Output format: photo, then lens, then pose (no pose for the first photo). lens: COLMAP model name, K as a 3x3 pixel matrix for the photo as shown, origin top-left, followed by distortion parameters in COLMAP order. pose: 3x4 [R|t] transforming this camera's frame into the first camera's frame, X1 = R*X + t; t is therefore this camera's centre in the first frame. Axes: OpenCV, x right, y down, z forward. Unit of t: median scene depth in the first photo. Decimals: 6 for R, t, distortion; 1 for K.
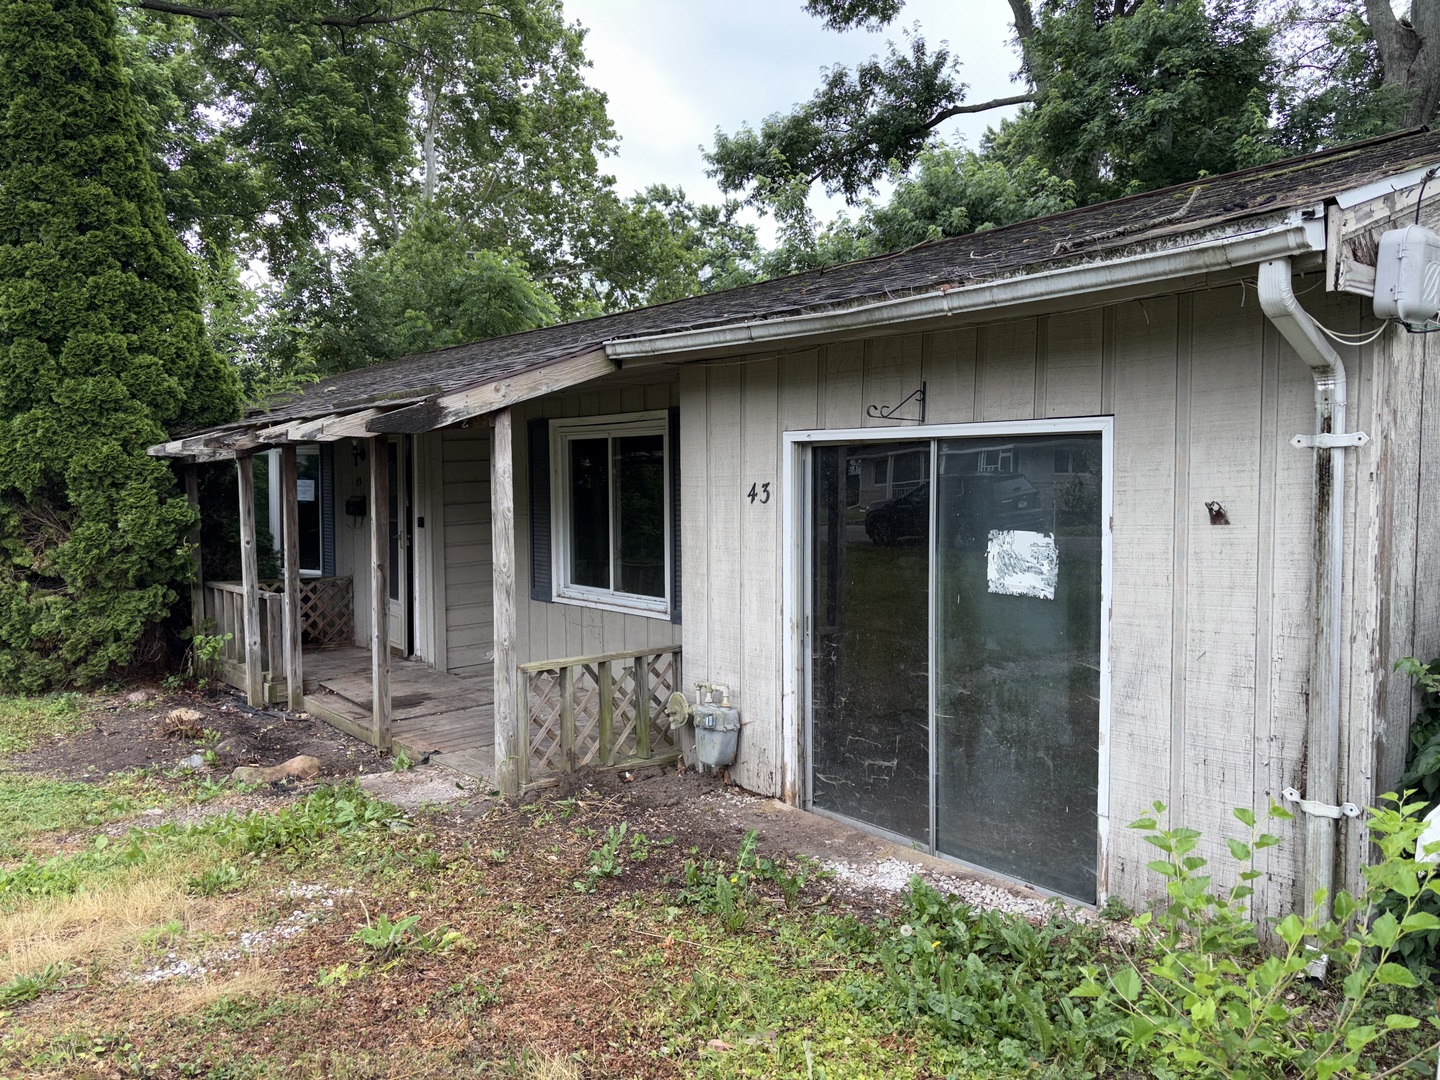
lens RADIAL K [[1092.7, 0, 719.5], [0, 1092.7, 539.7], [0, 0, 1]] dist [0.046458, -0.040737]
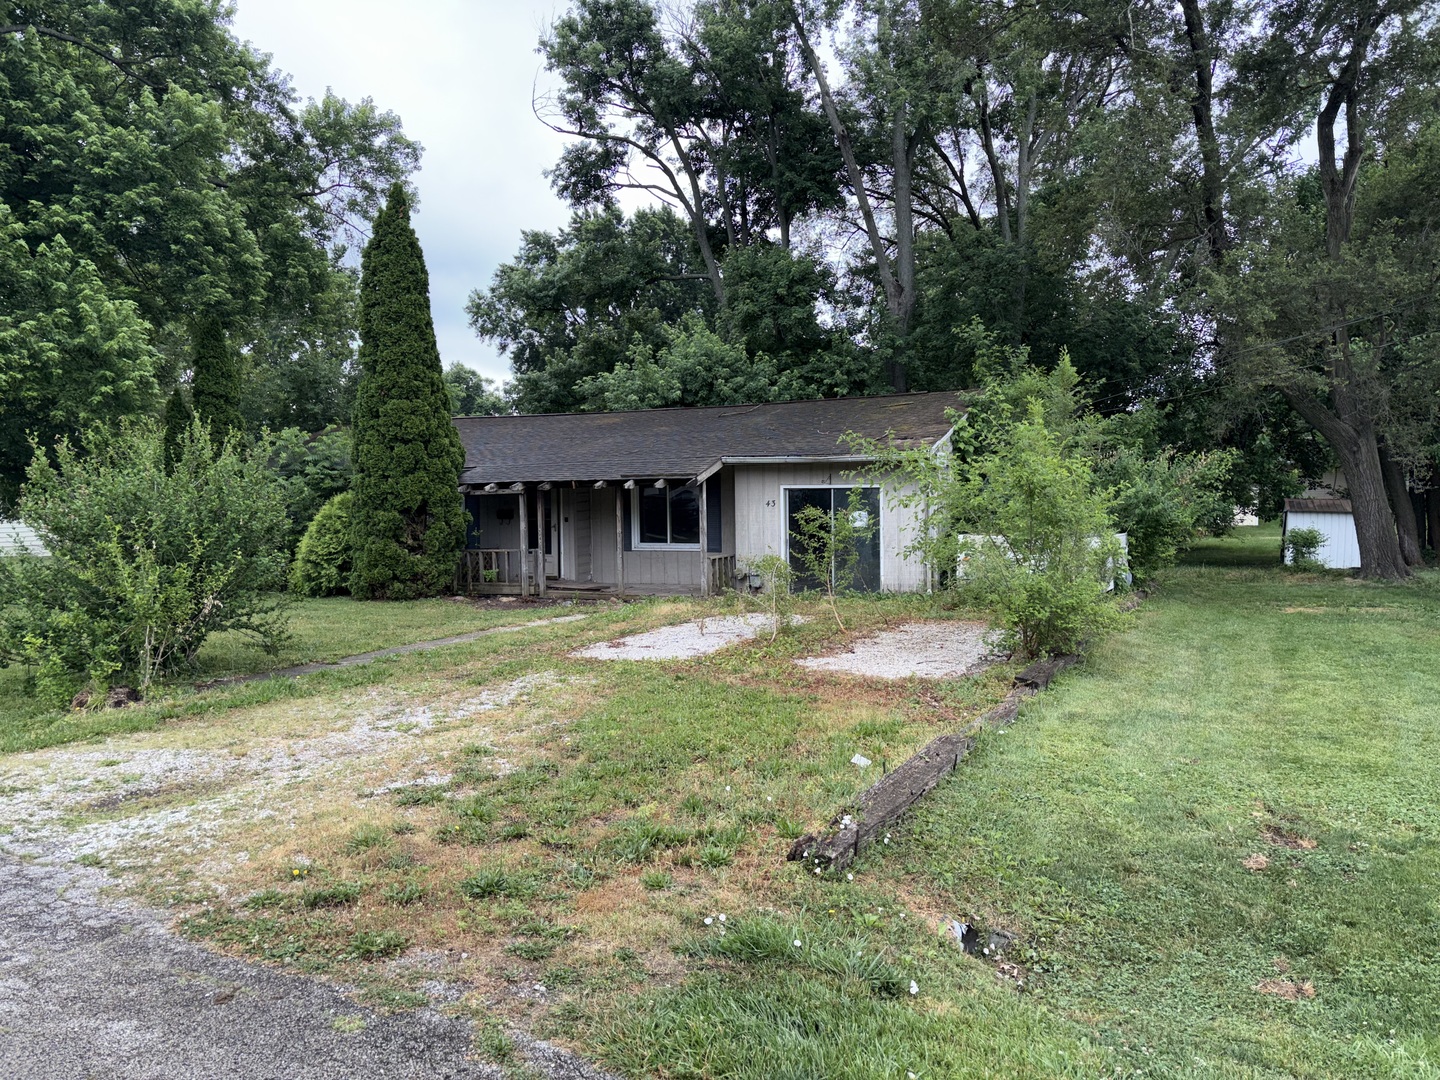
lens RADIAL K [[1092.7, 0, 719.8], [0, 1092.7, 541.0], [0, 0, 1]] dist [0.046458, -0.040737]
pose [[0.908876, -0.026619, 0.416217, -1.487237], [0.033702, 0.999385, -0.009679, 0.097404], [-0.415704, 0.022824, 0.909214, -1.953768]]
